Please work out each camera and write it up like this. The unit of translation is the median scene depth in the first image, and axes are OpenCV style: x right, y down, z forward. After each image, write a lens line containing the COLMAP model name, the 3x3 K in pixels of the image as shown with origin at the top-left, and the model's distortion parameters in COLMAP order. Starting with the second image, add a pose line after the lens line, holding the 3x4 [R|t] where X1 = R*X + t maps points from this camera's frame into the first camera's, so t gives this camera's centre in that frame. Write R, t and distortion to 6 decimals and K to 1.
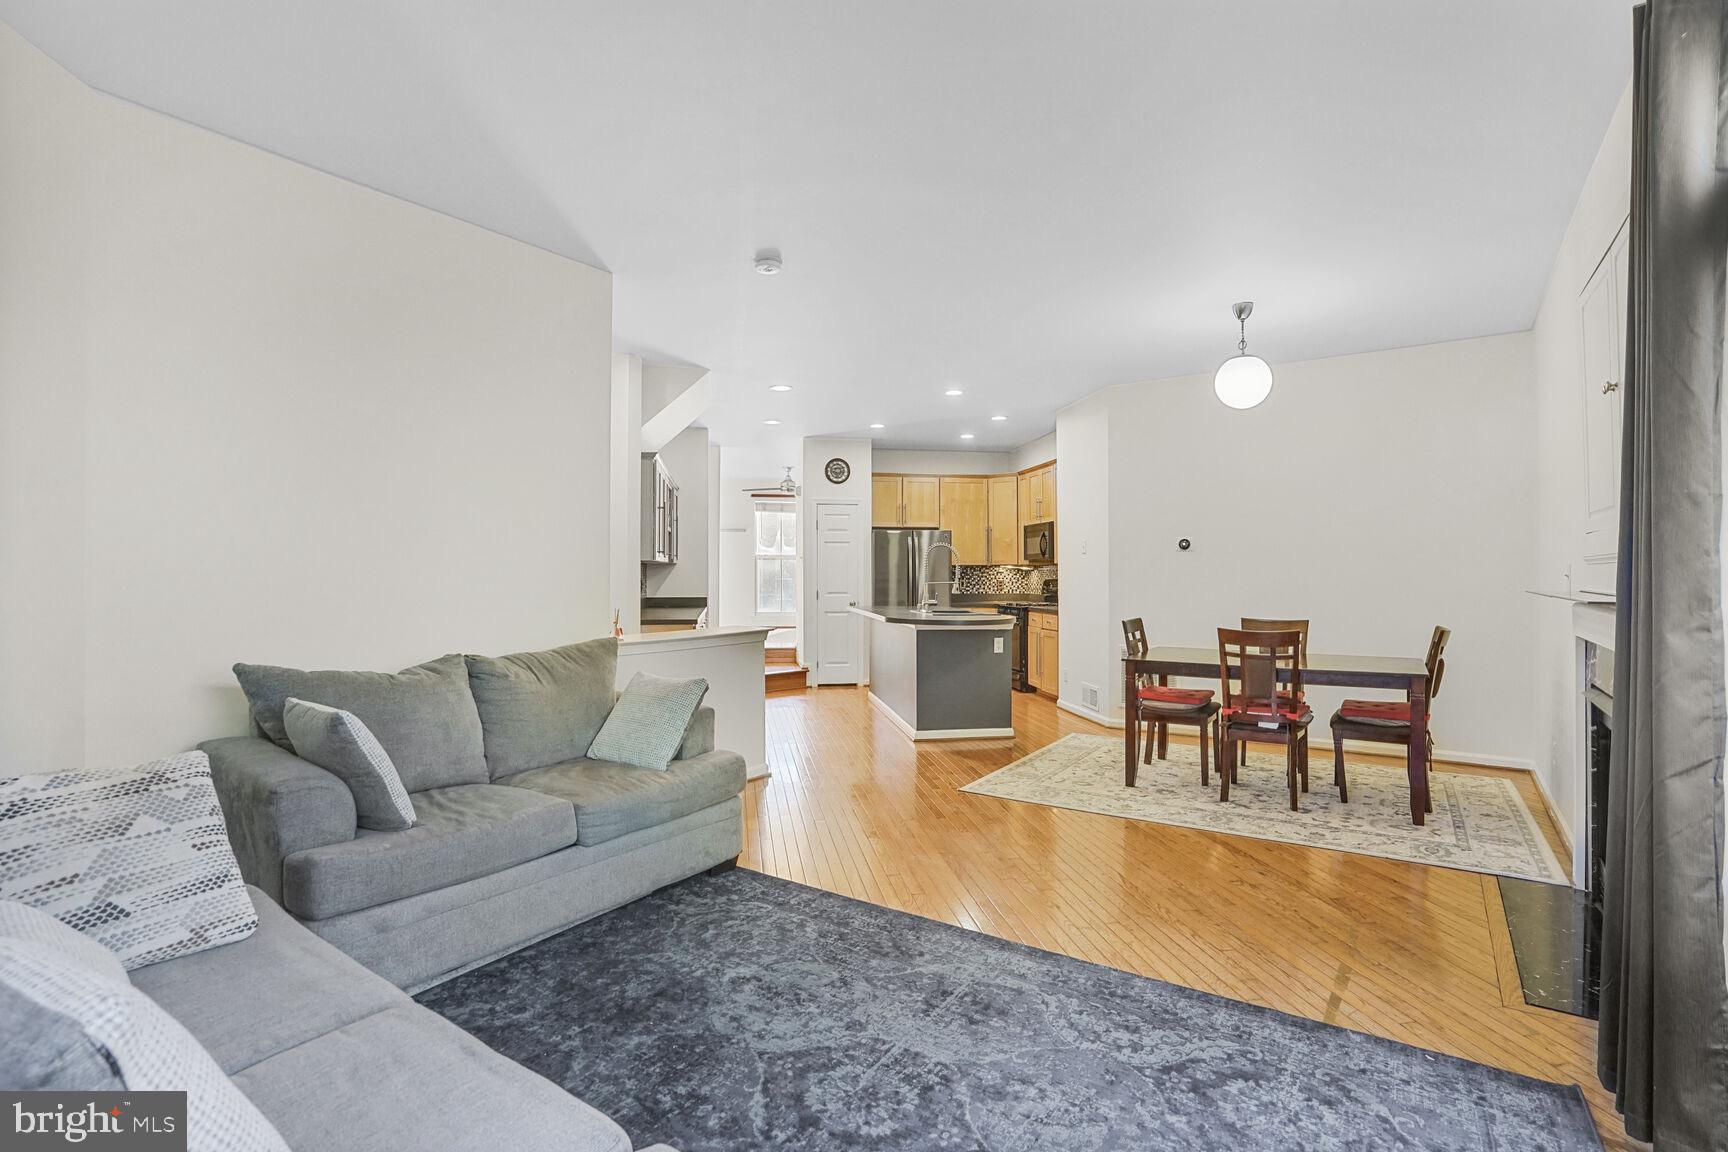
lens RADIAL K [[788.8, 0, 858.7], [0, 788.8, 571.1], [0, 0, 1]] dist [-0.037021, 0.011256]
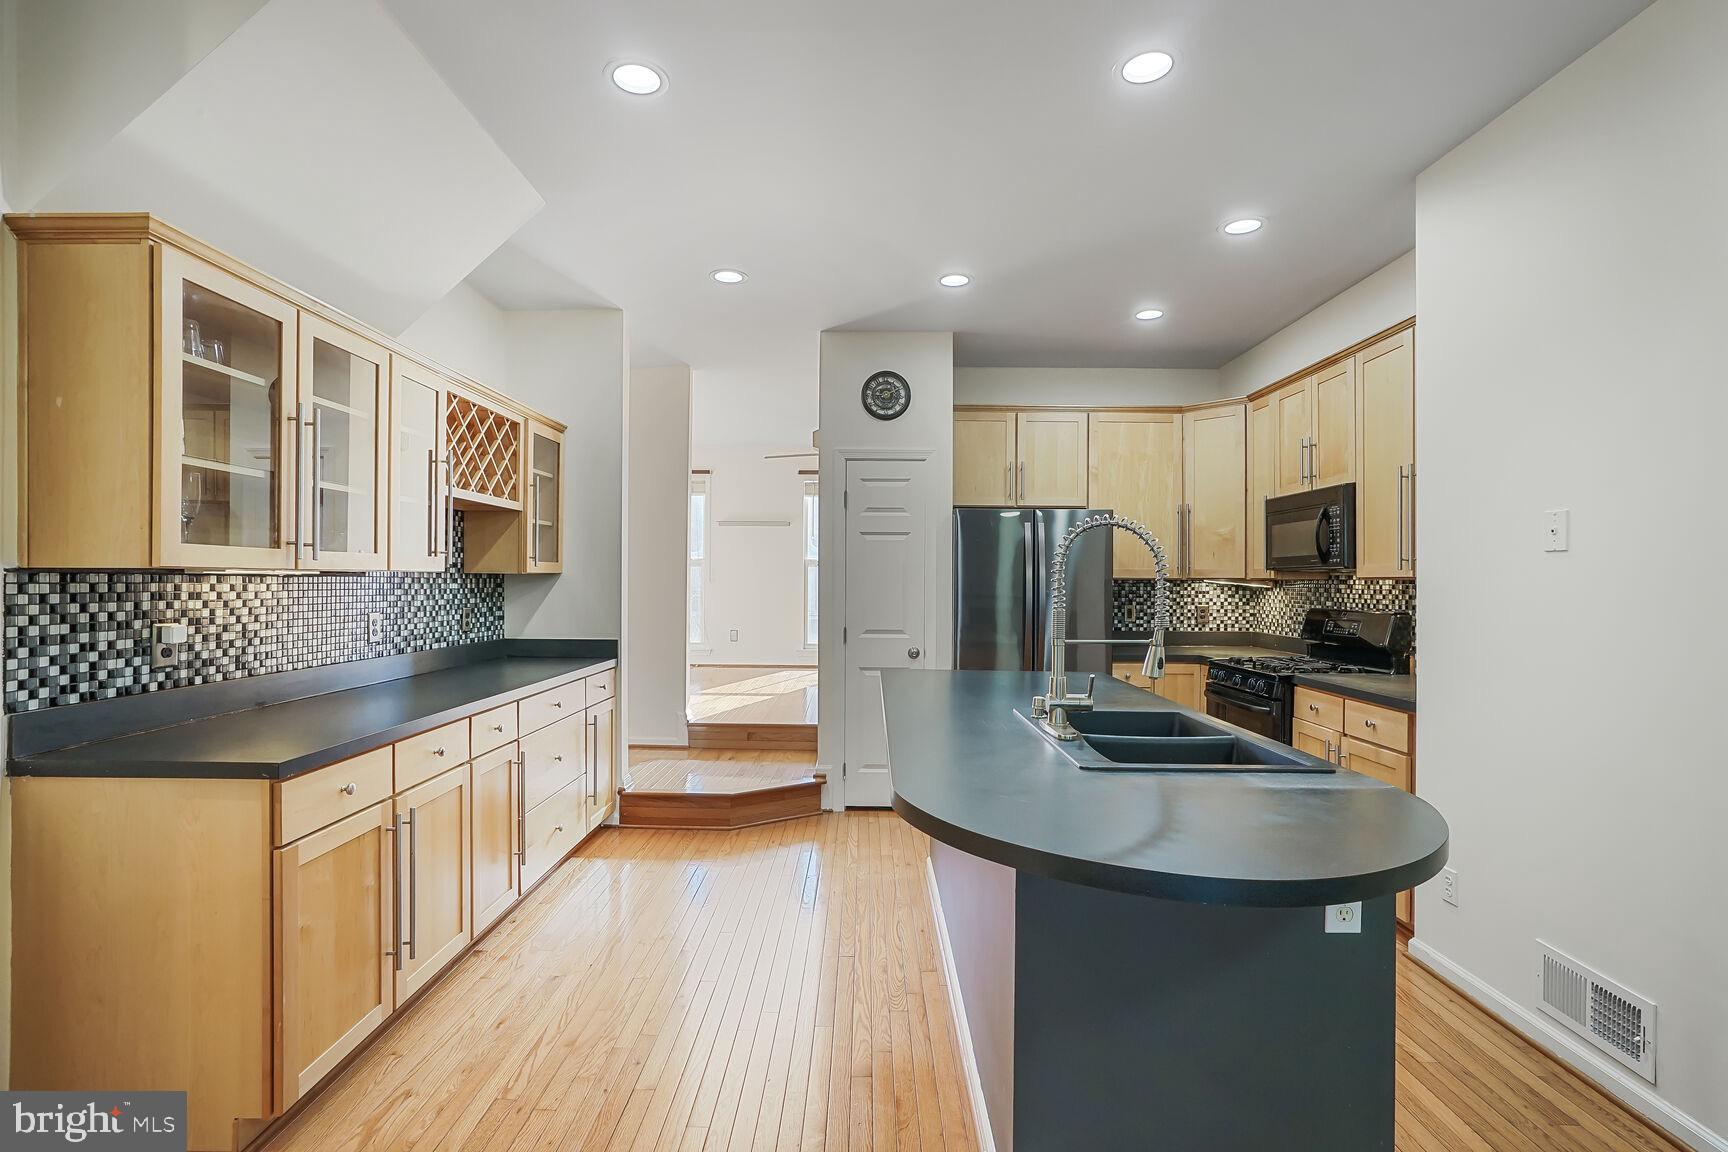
lens RADIAL K [[788.8, 0, 845.1], [0, 788.8, 586.9], [0, 0, 1]] dist [-0.037021, 0.011256]
pose [[0.984091, 0.006943, -0.177528, 0.080951], [-0.005374, 0.999942, 0.009314, -0.012938], [0.177582, -0.008212, 0.984072, 1.002230]]
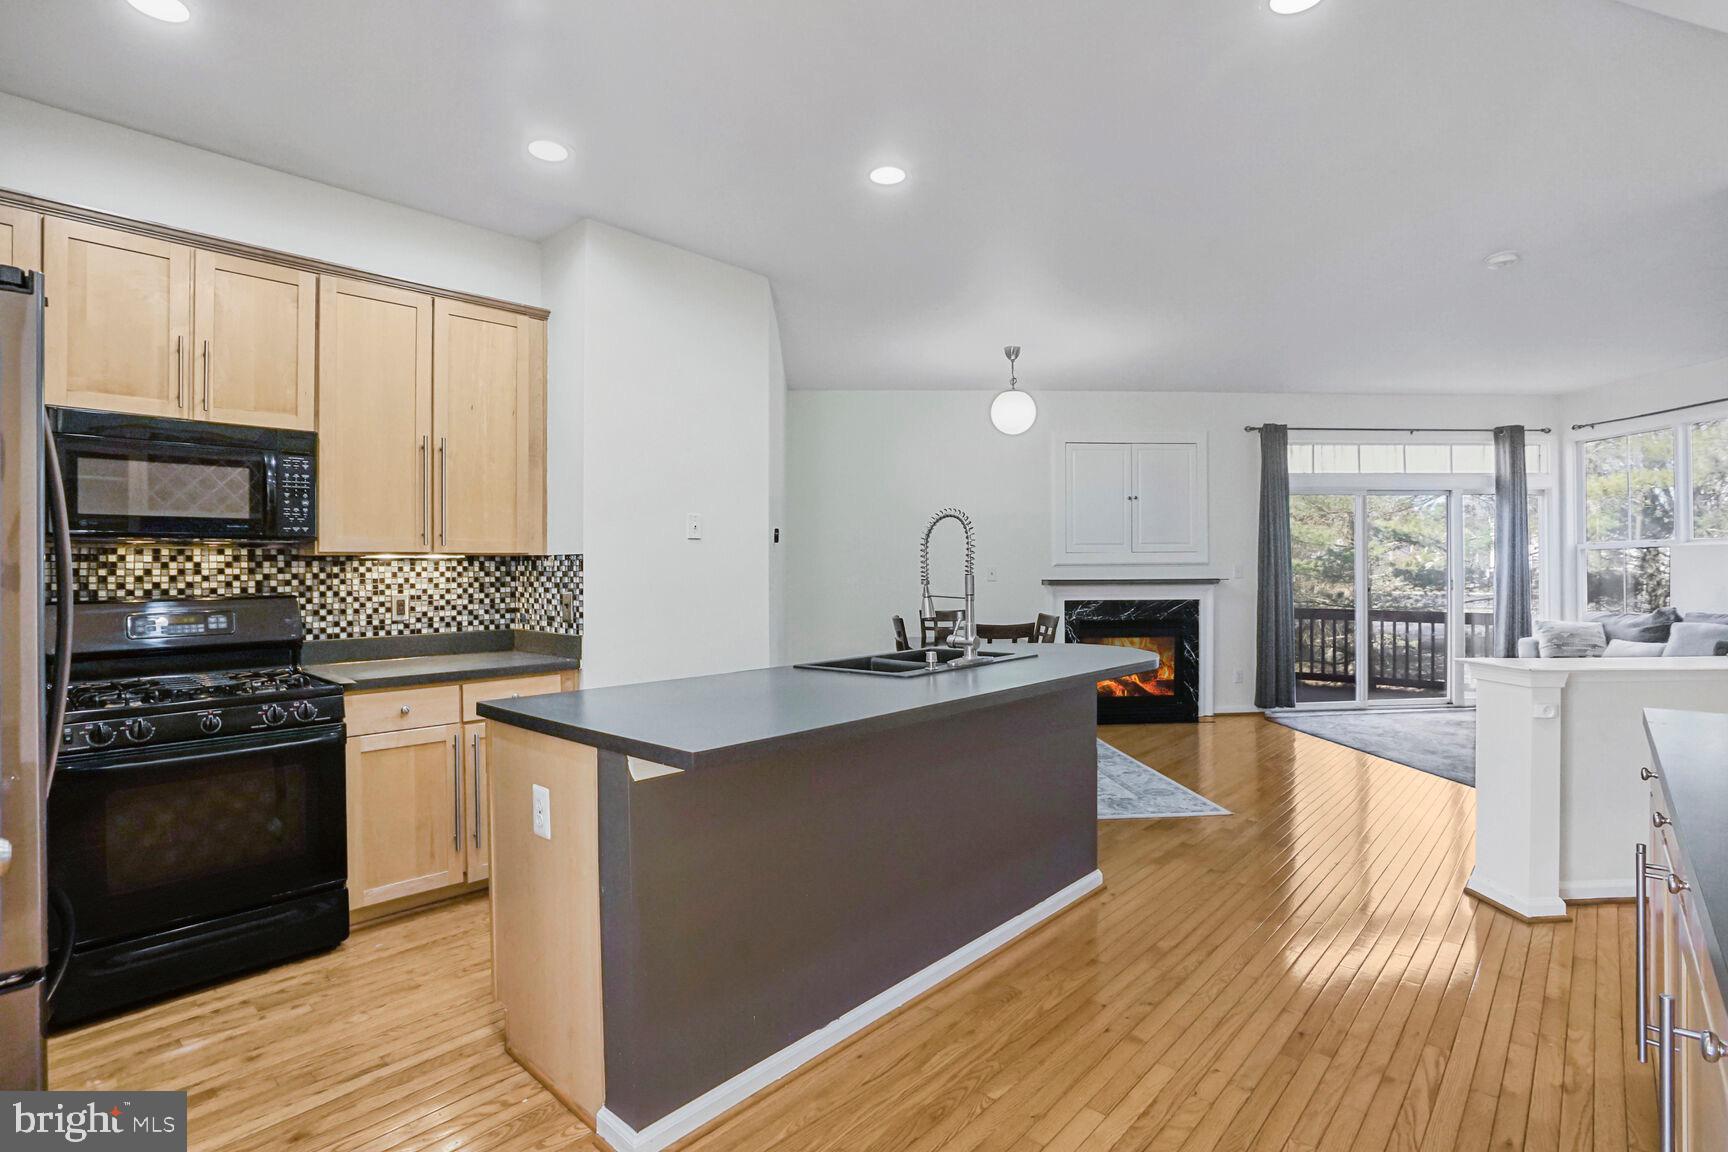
lens RADIAL K [[788.8, 0, 870.5], [0, 788.8, 565.8], [0, 0, 1]] dist [-0.037021, 0.011256]
pose [[-0.604119, 0.011337, 0.796814, -0.327185], [0.007615, 0.999935, -0.008454, 0.002440], [-0.796858, 0.000960, -0.604166, 1.923034]]
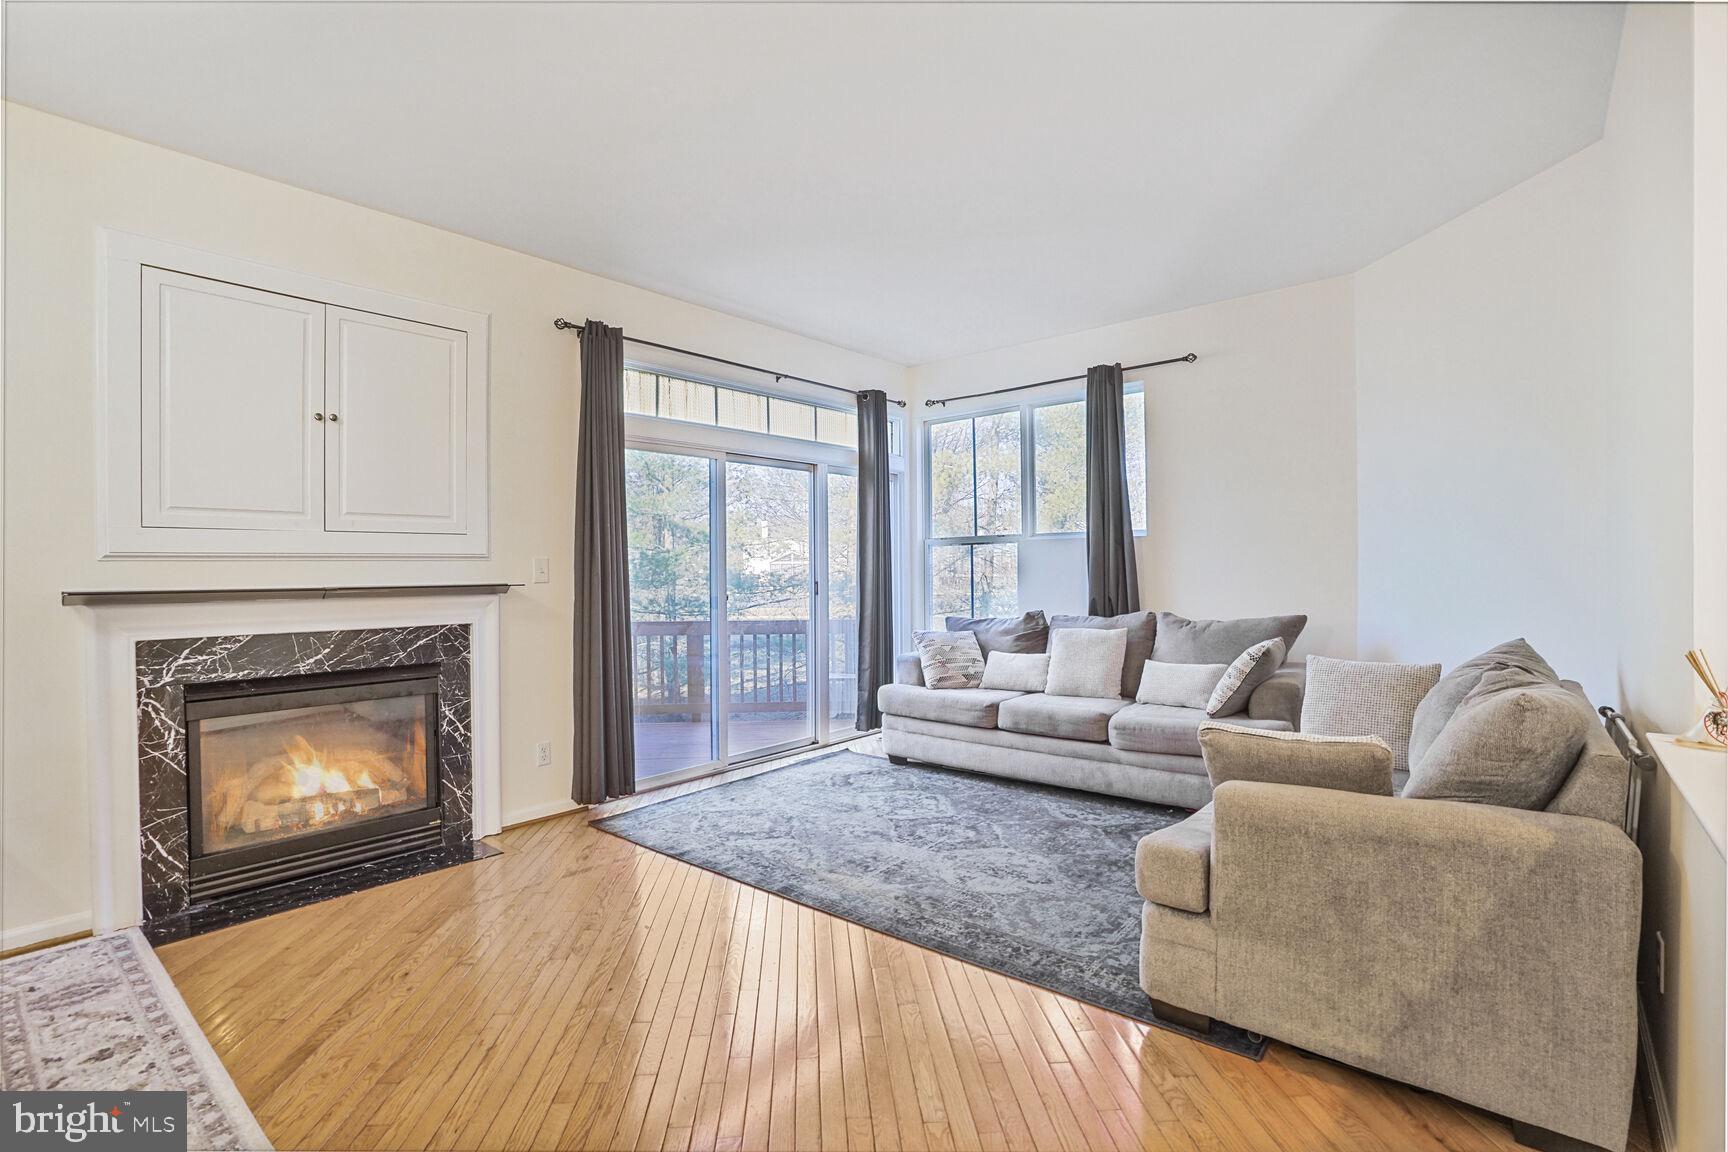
lens RADIAL K [[788.8, 0, 871.7], [0, 788.8, 572.2], [0, 0, 1]] dist [-0.037021, 0.011256]
pose [[-0.997314, 0.010882, 0.072436, 0.017254], [0.011176, 0.999931, 0.003654, 0.008739], [-0.072391, 0.004453, -0.997366, 1.291252]]
